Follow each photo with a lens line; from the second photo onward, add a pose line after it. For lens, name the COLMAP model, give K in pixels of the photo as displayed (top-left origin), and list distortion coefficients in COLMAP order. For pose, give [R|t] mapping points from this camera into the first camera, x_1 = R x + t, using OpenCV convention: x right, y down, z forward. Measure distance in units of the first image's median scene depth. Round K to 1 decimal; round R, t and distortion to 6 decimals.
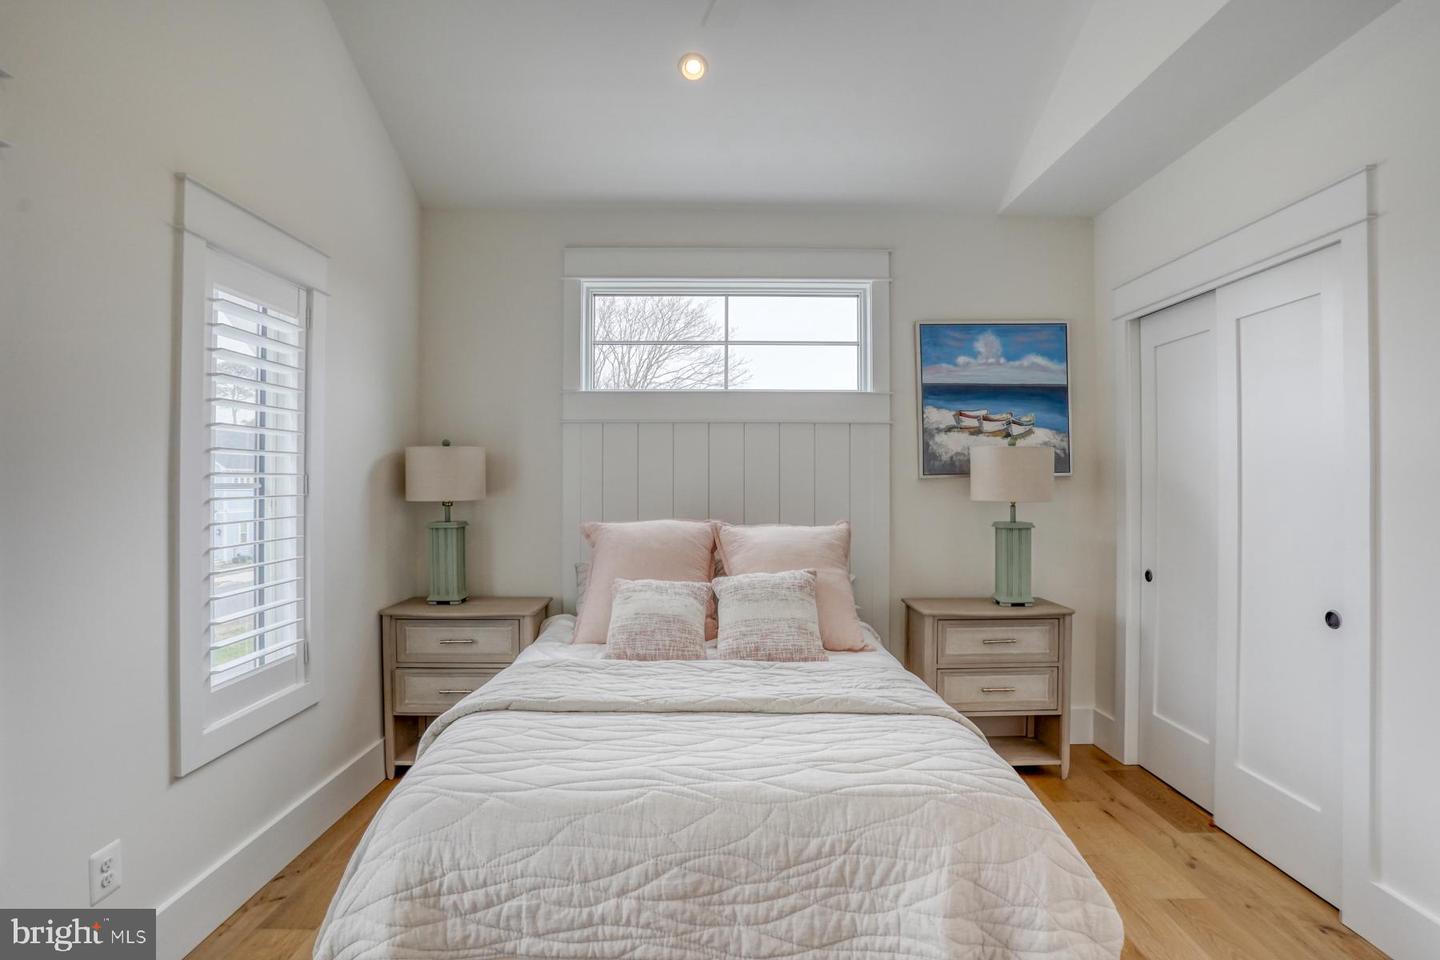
lens RADIAL K [[744.7, 0, 723.9], [0, 744.7, 486.1], [0, 0, 1]] dist [-0.063728, 0.000552]
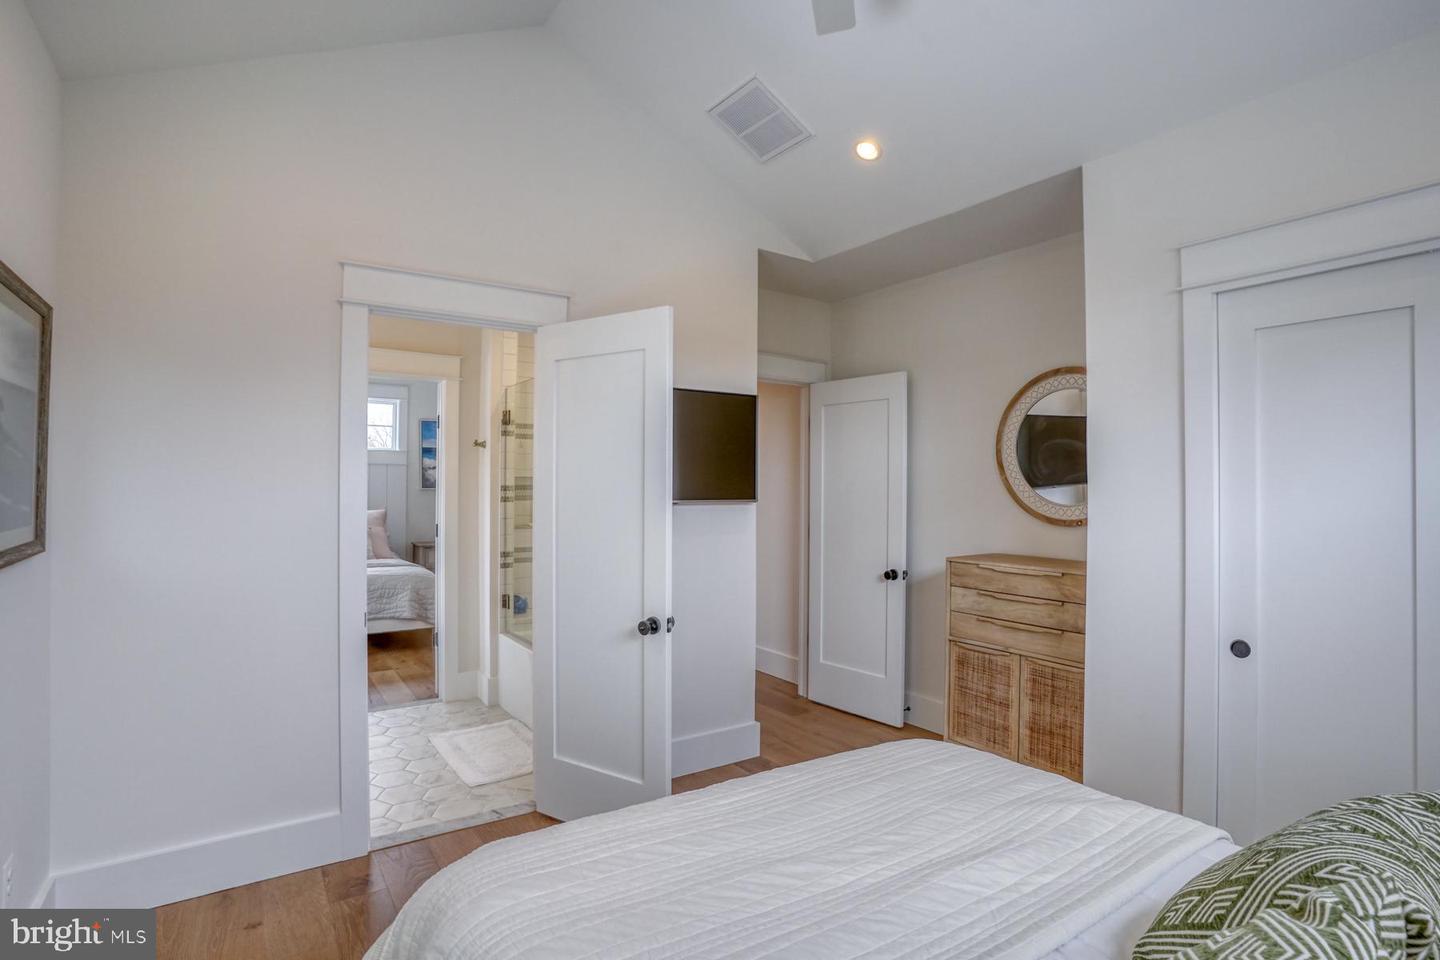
lens RADIAL K [[737.4, 0, 711.7], [0, 737.4, 471.4], [0, 0, 1]] dist [-0.078427, 0.034121]
pose [[0.838850, 0.020710, 0.543969, -0.193333], [-0.002018, 0.999388, -0.034936, 0.009063], [-0.544359, 0.028208, 0.838378, -1.313772]]
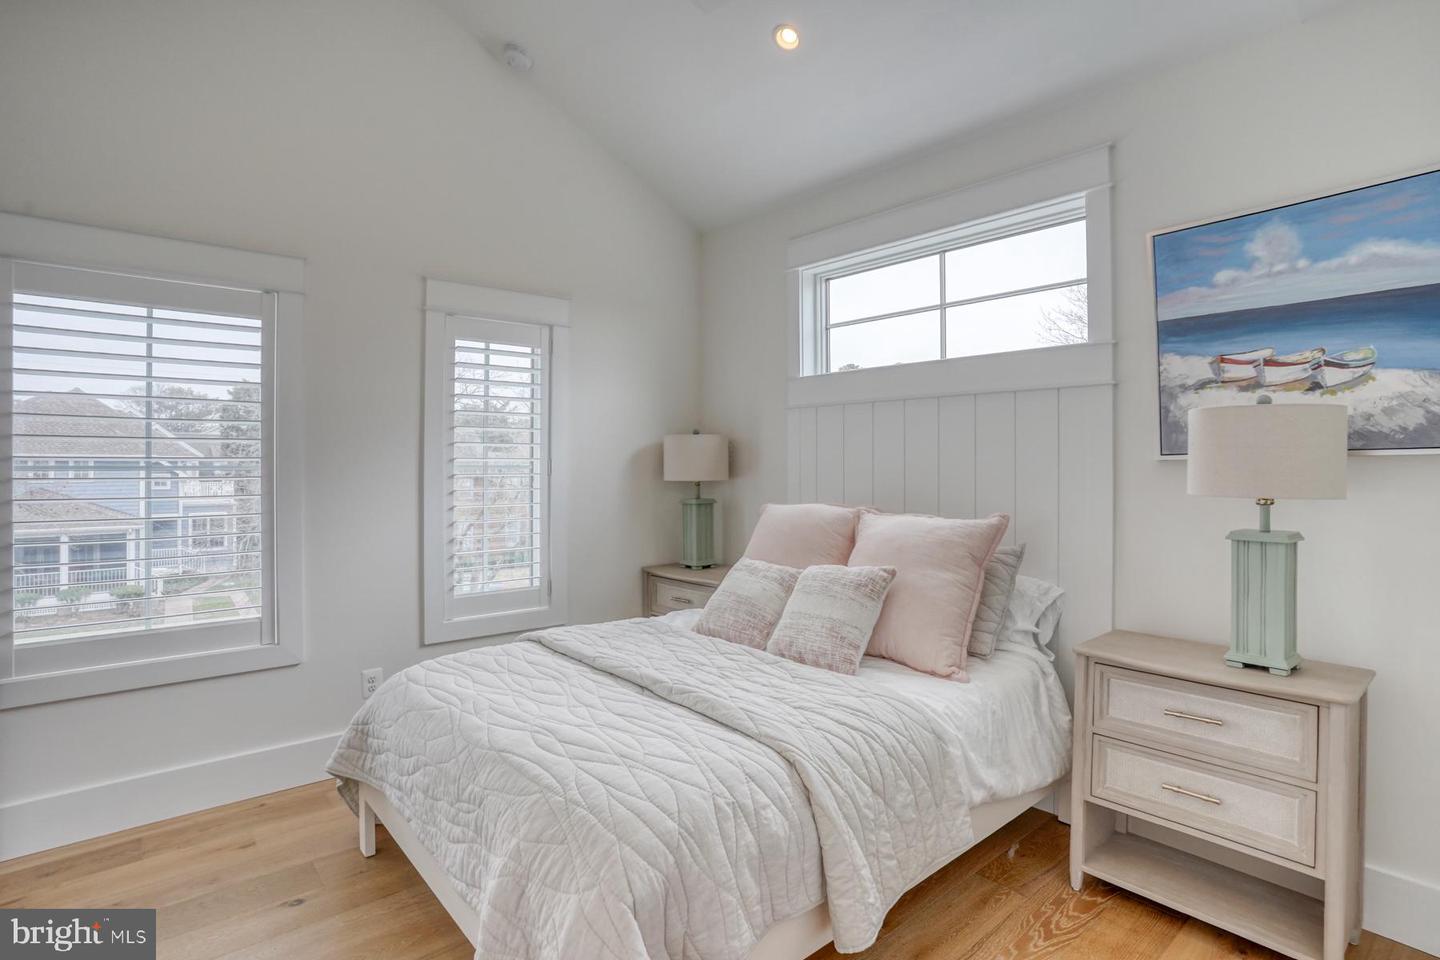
lens RADIAL K [[737.4, 0, 711.7], [0, 737.4, 471.4], [0, 0, 1]] dist [-0.078427, 0.034121]
pose [[0.629089, 0.006441, -0.777307, 0.526392], [-0.008094, 0.999966, 0.001735, 0.002311], [0.777291, 0.005200, 0.629119, 0.262854]]
